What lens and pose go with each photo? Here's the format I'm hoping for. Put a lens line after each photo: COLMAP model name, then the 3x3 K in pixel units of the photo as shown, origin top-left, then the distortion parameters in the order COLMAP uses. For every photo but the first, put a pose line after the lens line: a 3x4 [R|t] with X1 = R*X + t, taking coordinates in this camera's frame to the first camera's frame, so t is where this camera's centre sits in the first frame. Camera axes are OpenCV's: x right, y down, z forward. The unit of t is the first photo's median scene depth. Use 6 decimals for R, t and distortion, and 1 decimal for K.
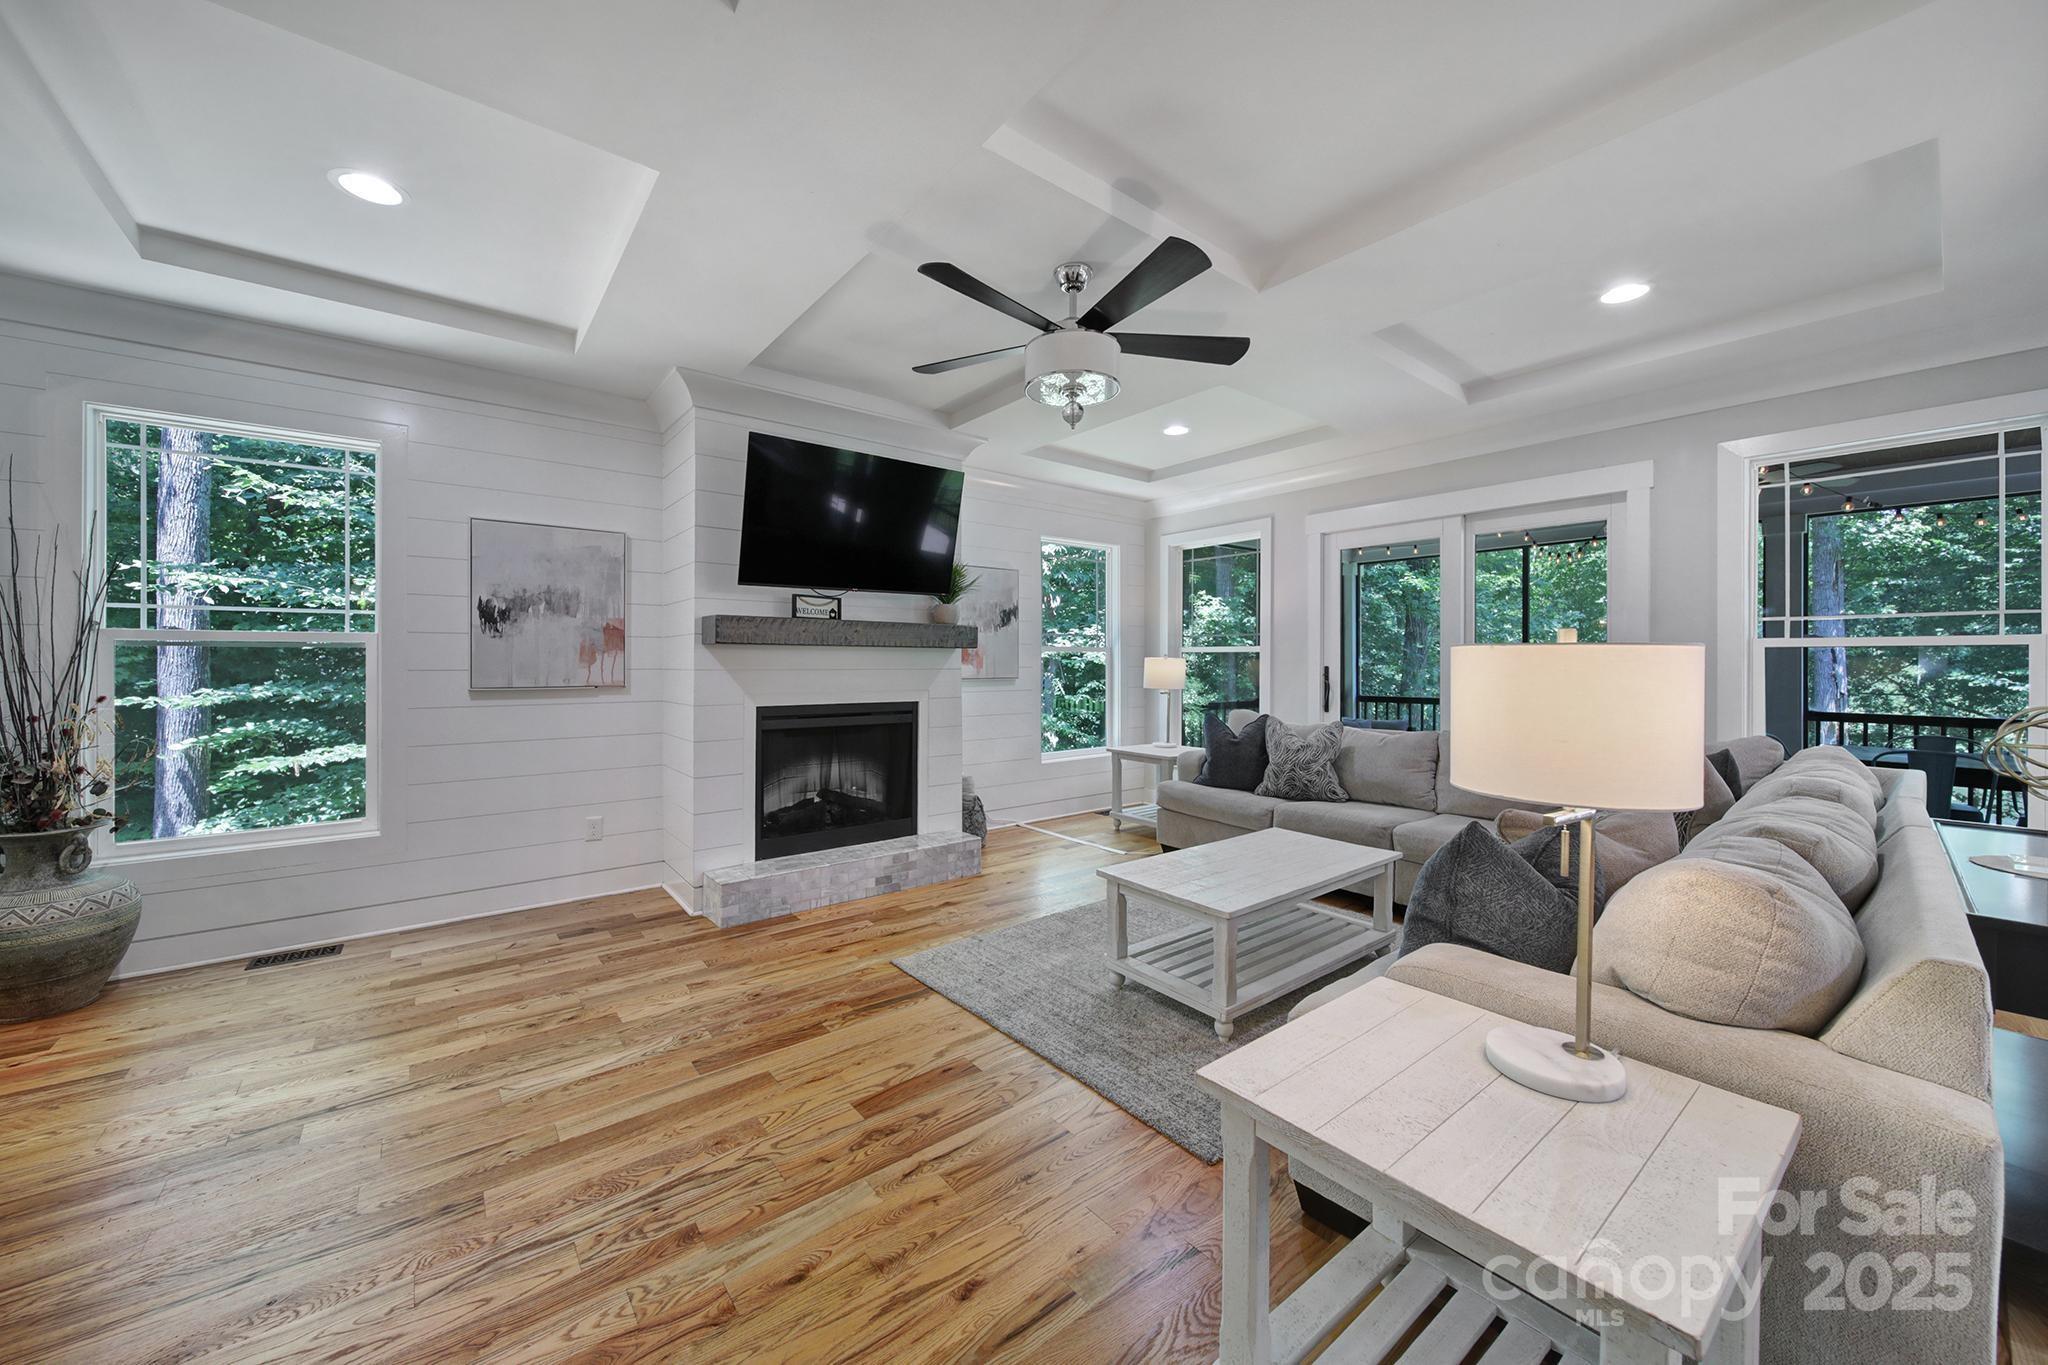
lens RADIAL K [[742.0, 0, 1012.8], [0, 742.0, 664.6], [0, 0, 1]] dist [-0.001581, -0.000547]
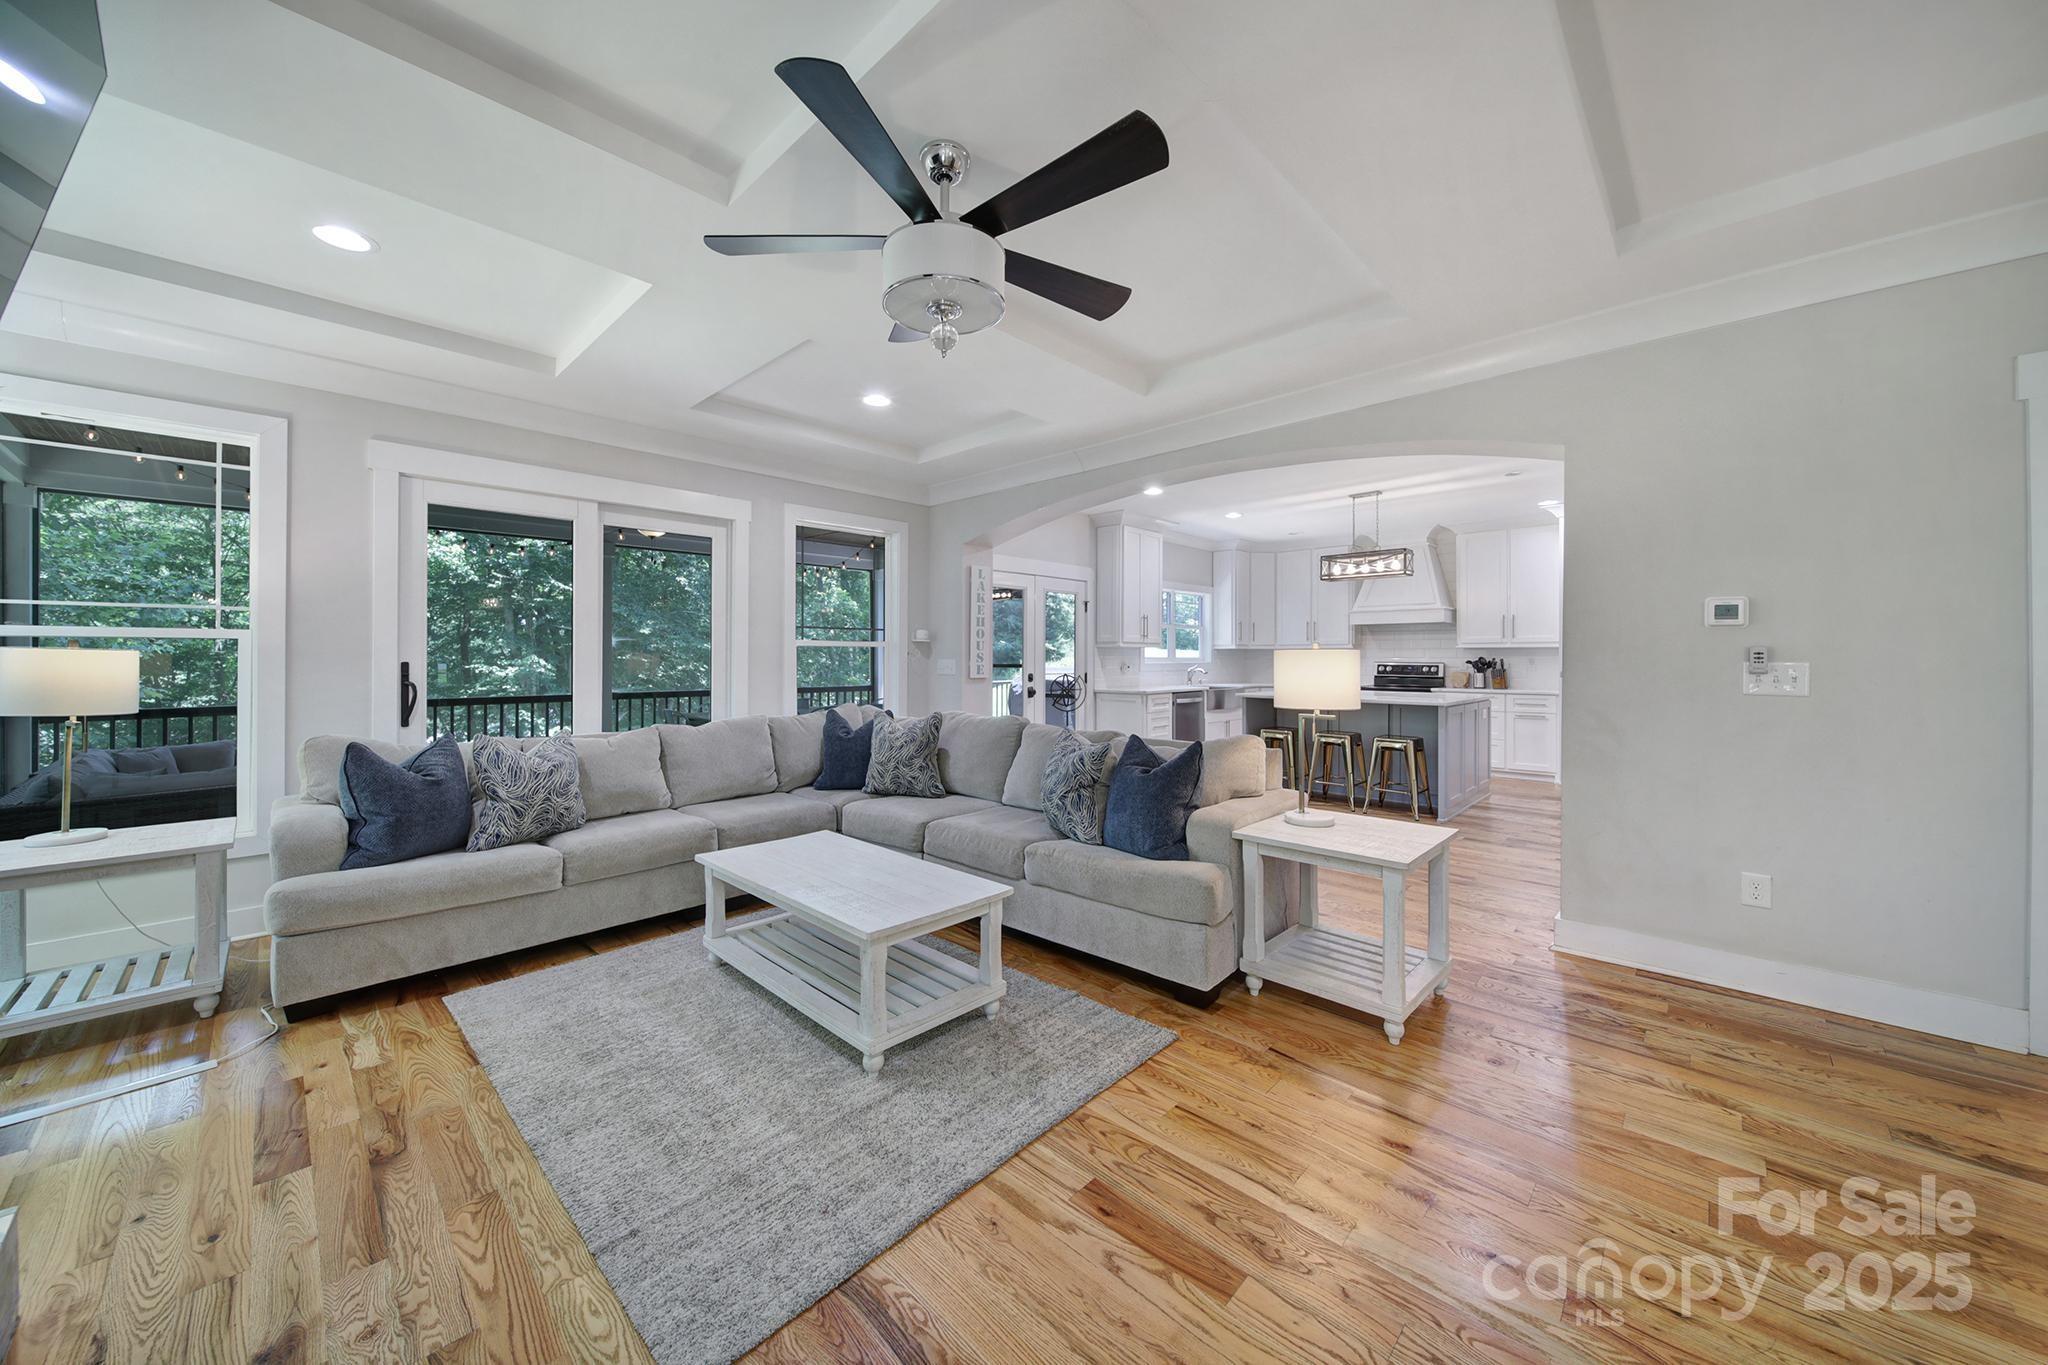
lens RADIAL K [[727.6, 0, 1023.2], [0, 727.6, 652.9], [0, 0, 1]] dist [0.000318, -0.000134]
pose [[-0.133333, 0.003324, 0.991066, -0.407096], [0.004999, 0.999984, -0.002681, -0.001928], [-0.991059, 0.004597, -0.133348, 0.603101]]
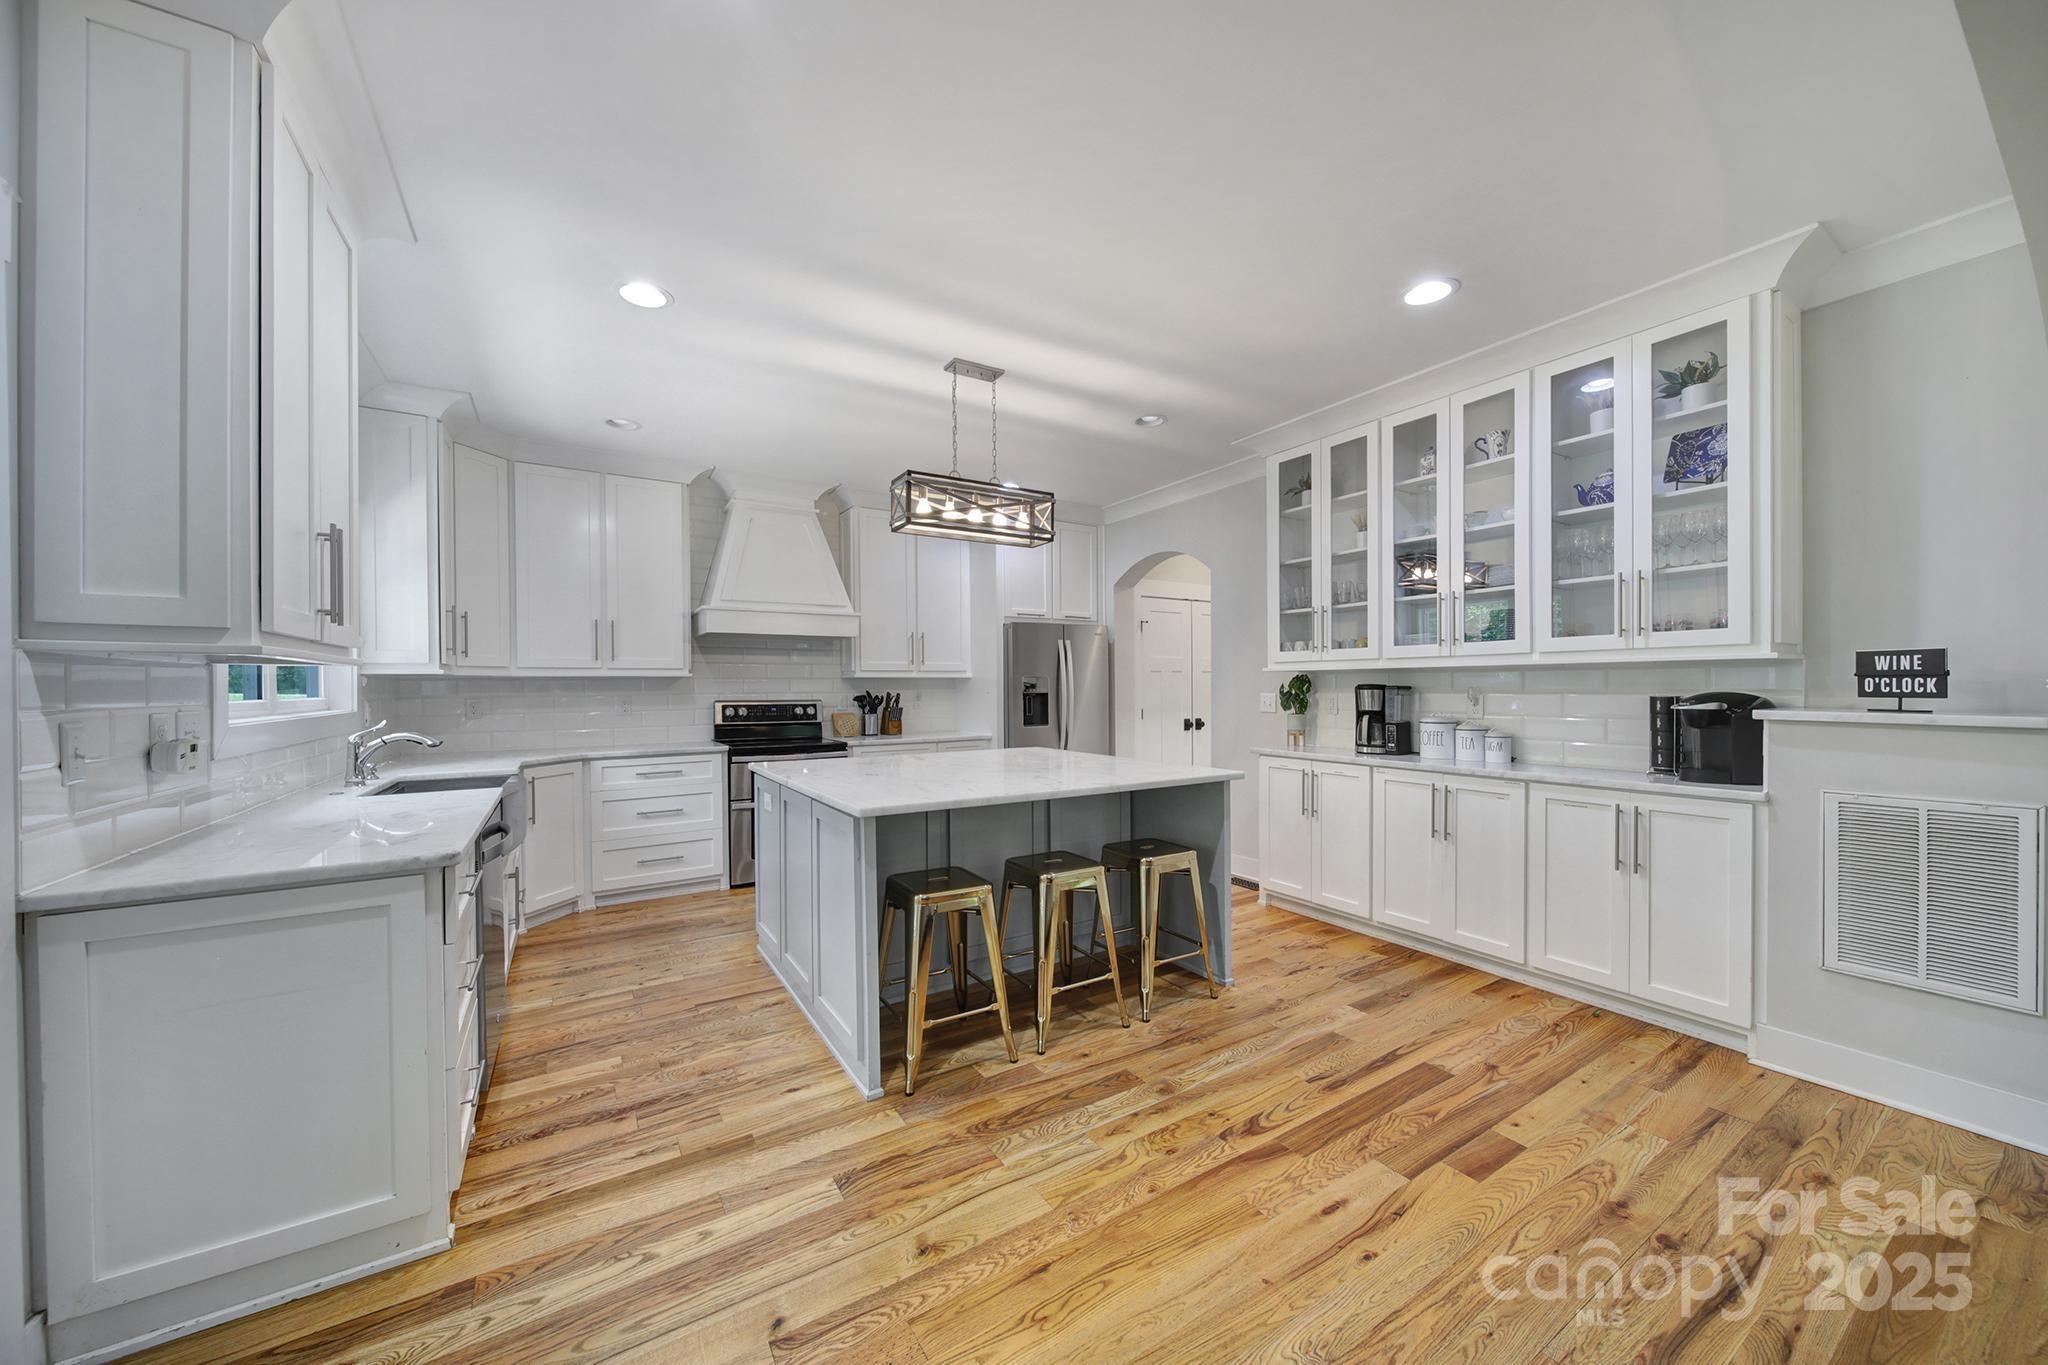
lens RADIAL K [[720.0, 0, 1026.2], [0, 720.0, 685.0], [0, 0, 1]] dist [-0.001539, -0.000242]
pose [[-0.993589, 0.001145, 0.113044, 0.838191], [0.001501, 0.999994, 0.003065, -0.004562], [-0.113040, 0.003215, -0.993585, 0.444717]]
